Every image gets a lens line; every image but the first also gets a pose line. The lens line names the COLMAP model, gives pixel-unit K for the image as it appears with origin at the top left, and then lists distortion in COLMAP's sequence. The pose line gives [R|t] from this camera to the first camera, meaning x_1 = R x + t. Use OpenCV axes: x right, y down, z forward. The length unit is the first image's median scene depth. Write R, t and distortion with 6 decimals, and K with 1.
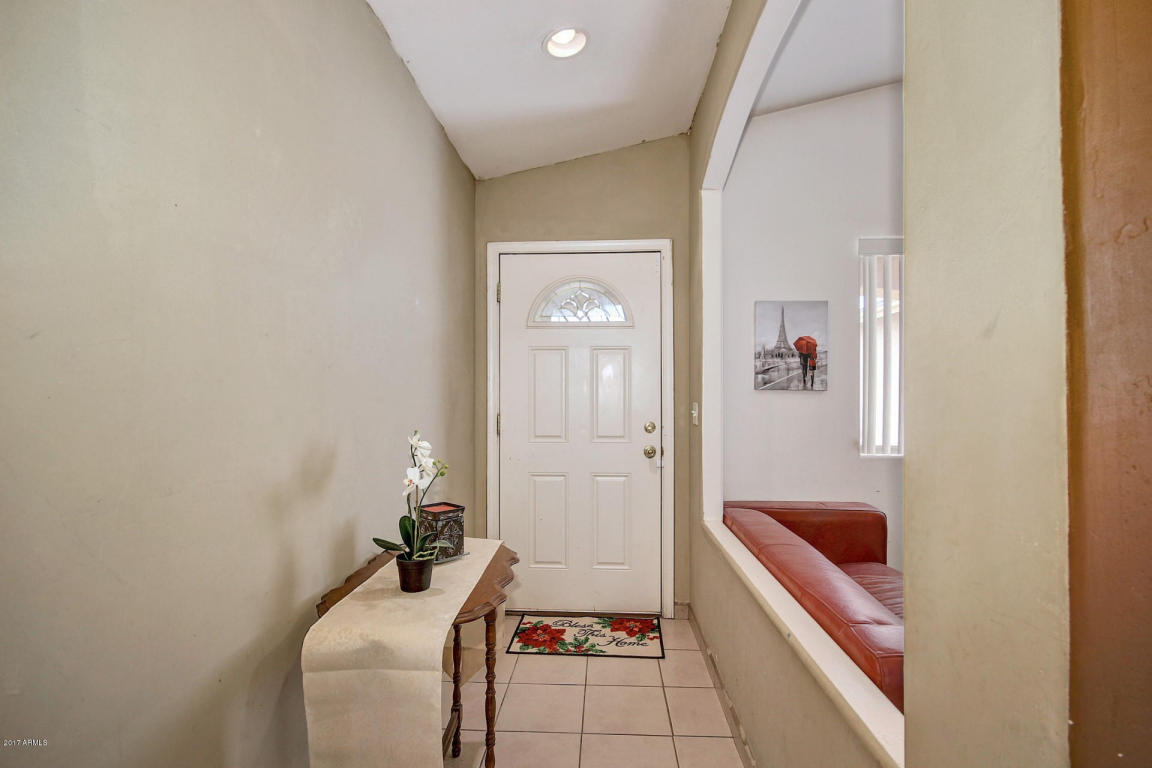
lens RADIAL K [[561.7, 0, 577.3], [0, 561.7, 396.4], [0, 0, 1]] dist [-0.011389, -0.000620]
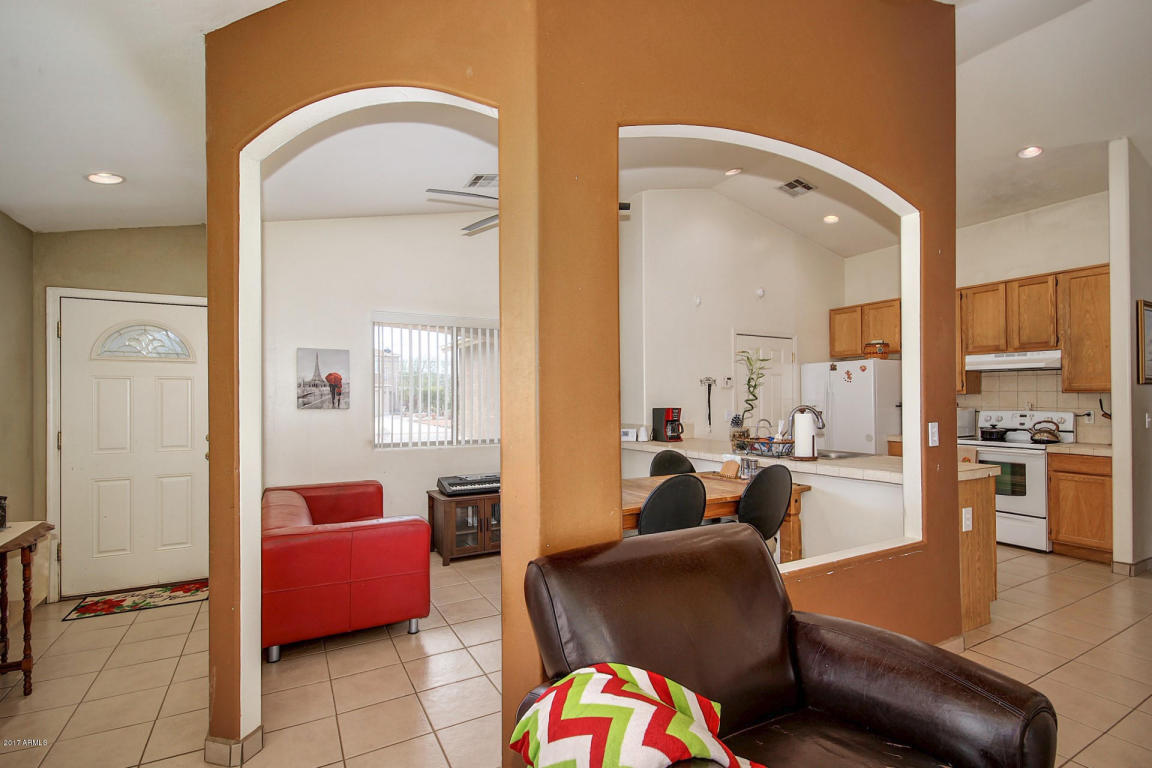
lens RADIAL K [[535.0, 0, 577.0], [0, 535.0, 397.9], [0, 0, 1]] dist [0.021011, -0.020480]
pose [[0.838965, -0.002056, 0.544181, 0.169129], [0.012370, 0.999807, -0.015293, -0.009947], [-0.544044, 0.019562, 0.838828, -0.568820]]
